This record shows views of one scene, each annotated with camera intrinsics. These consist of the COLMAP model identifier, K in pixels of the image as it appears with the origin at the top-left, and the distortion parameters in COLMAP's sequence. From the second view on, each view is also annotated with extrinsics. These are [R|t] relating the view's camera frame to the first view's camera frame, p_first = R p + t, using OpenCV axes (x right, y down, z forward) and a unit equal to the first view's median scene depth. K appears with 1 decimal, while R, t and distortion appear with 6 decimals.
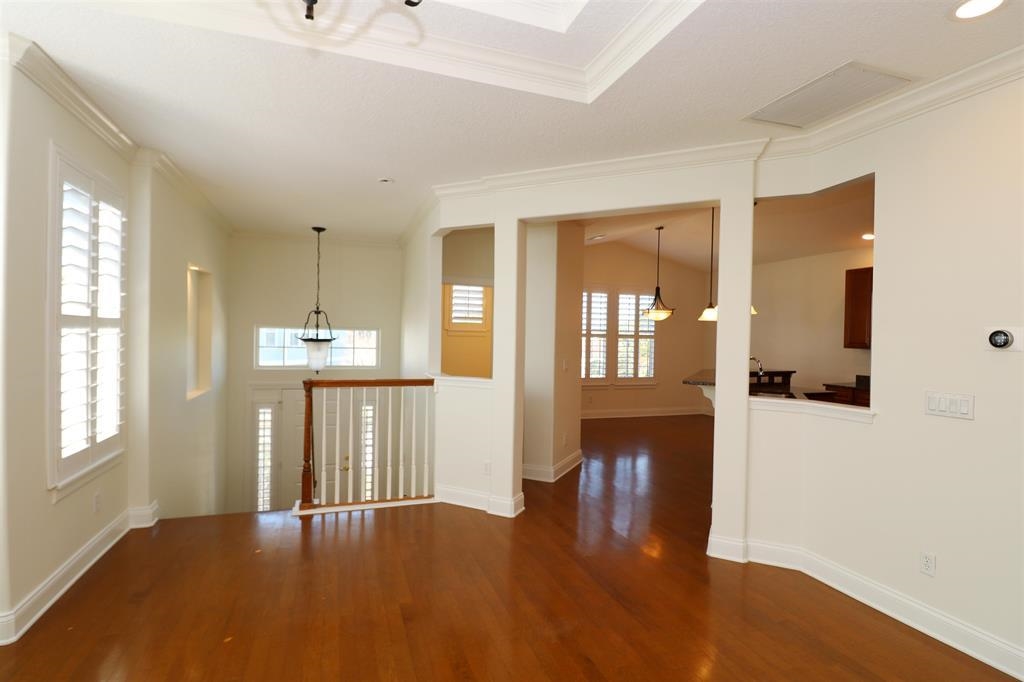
lens RADIAL K [[491.6, 0, 512.1], [0, 491.6, 338.4], [0, 0, 1]] dist [-0.005288, -0.004759]
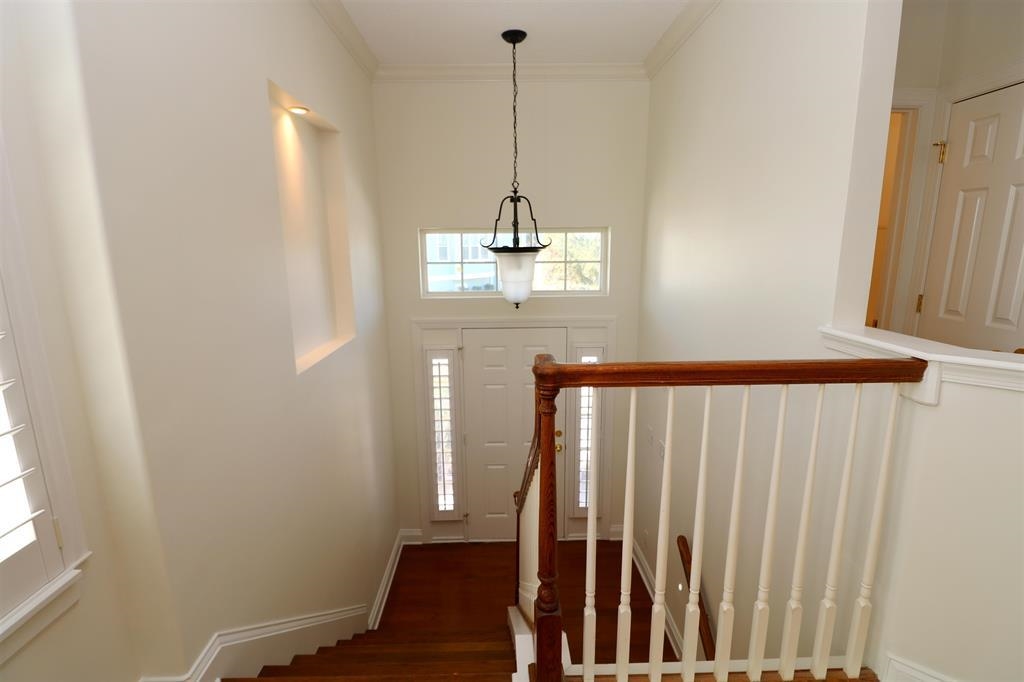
lens RADIAL K [[485.2, 0, 508.8], [0, 485.2, 345.7], [0, 0, 1]] dist [0.006238, -0.001062]
pose [[0.947577, 0.037544, -0.317313, -0.215236], [0.024713, 0.981487, 0.189927, 0.005491], [0.318569, -0.187812, 0.929107, 0.439306]]
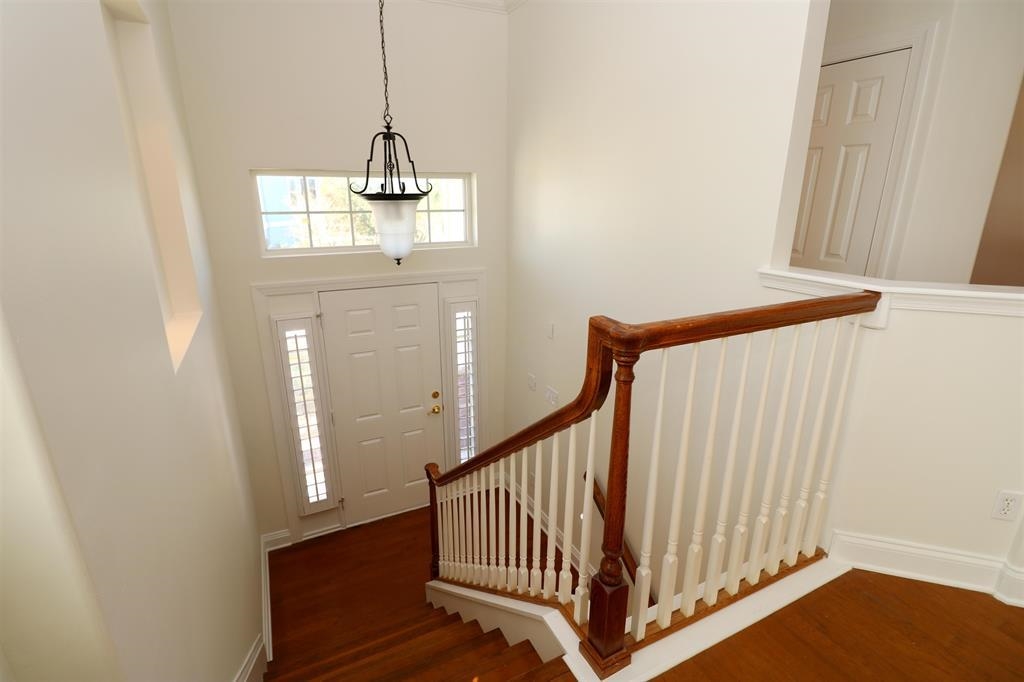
lens RADIAL K [[485.2, 0, 502.2], [0, 485.2, 341.4], [0, 0, 1]] dist [0.006238, -0.001062]
pose [[0.995058, -0.047751, 0.087062, -0.328105], [0.020840, 0.957681, 0.287076, 0.004739], [-0.097086, -0.283843, 0.953943, 0.465605]]
